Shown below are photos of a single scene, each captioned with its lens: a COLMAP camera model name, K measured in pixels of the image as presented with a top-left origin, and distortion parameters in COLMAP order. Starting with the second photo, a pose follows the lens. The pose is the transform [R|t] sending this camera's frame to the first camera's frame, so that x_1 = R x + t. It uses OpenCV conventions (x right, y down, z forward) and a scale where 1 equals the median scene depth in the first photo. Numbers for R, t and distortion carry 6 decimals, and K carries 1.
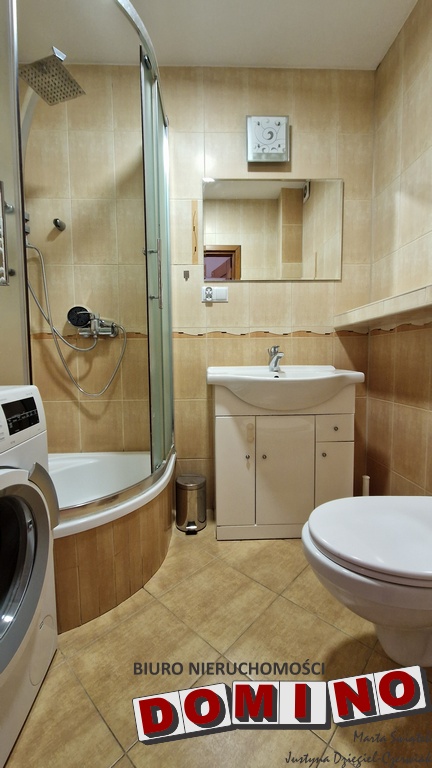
lens RADIAL K [[312.7, 0, 216.0], [0, 312.7, 384.0], [0, 0, 1]] dist [0.006700, -0.004674]
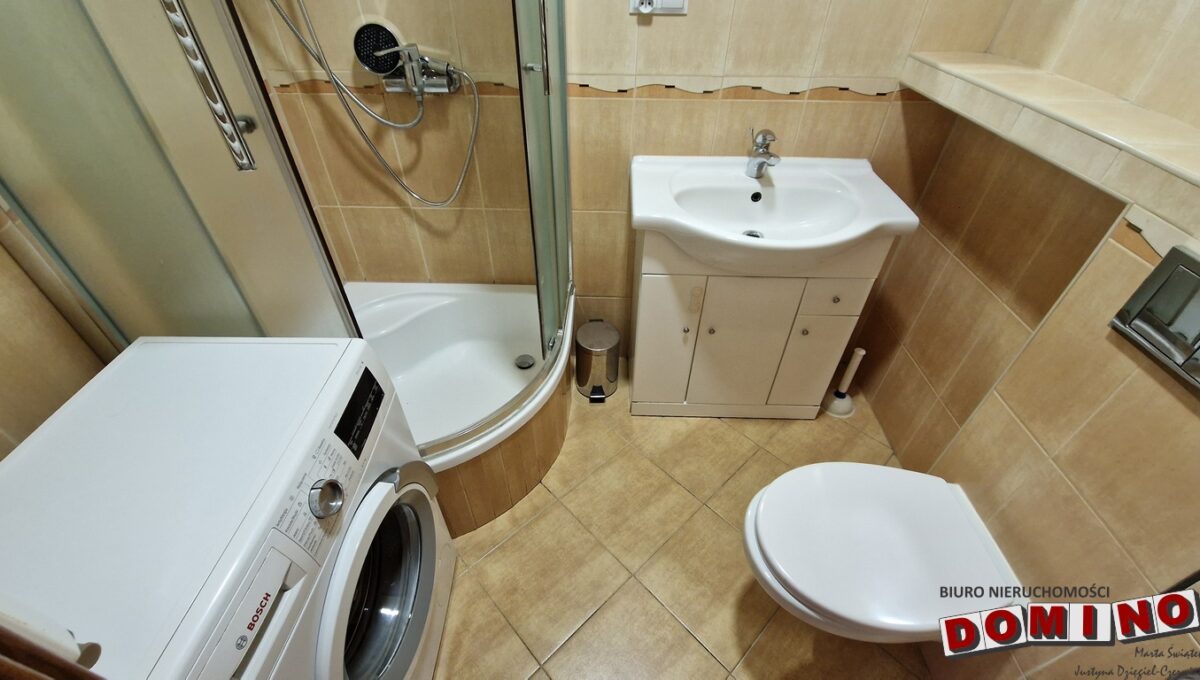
lens RADIAL K [[492.0, 0, 600.0], [0, 492.0, 340.0], [0, 0, 1]] dist [0.003405, 0.000099]
pose [[0.997904, 0.056164, -0.032152, -0.045165], [-0.025972, 0.802608, 0.595940, -0.361520], [0.059276, -0.593856, 0.802385, 0.149550]]
